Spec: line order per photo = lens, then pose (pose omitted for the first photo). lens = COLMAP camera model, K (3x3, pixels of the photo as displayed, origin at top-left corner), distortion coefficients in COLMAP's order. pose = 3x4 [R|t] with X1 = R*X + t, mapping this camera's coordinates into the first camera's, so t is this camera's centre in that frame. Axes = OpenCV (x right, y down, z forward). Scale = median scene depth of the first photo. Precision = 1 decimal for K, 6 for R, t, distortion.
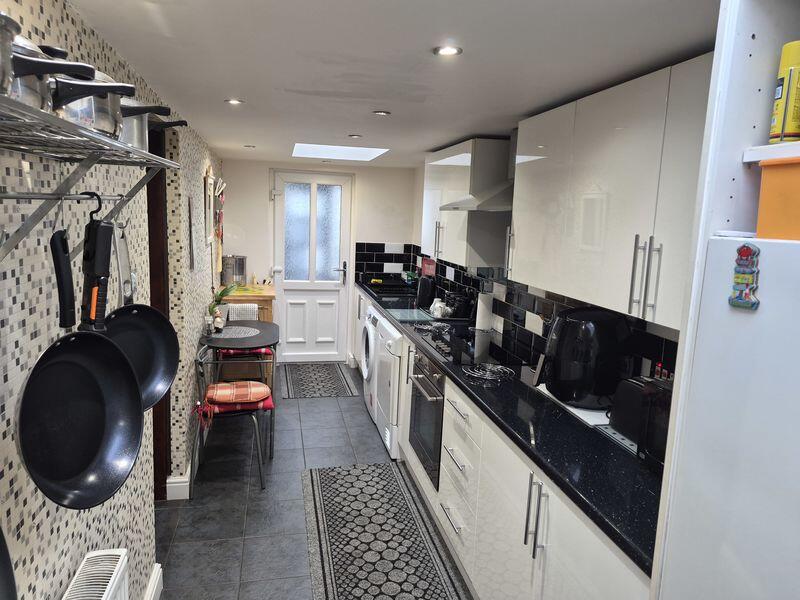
lens RADIAL K [[546.8, 0, 400.1], [0, 546.8, 298.3], [0, 0, 1]] dist [-0.002432, -0.000534]
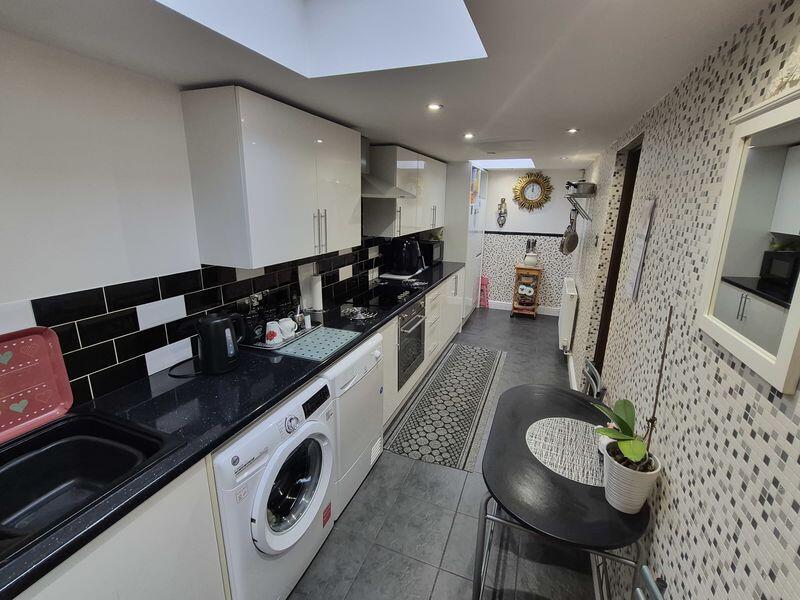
lens RADIAL K [[368.1, 0, 401.0], [0, 368.1, 297.6], [0, 0, 1]] dist [0.001363, 0.000082]
pose [[-0.829725, -0.194416, 0.523219, -0.401276], [0.033402, 0.918406, 0.394228, -0.271806], [-0.557171, 0.344578, -0.755530, 1.632591]]
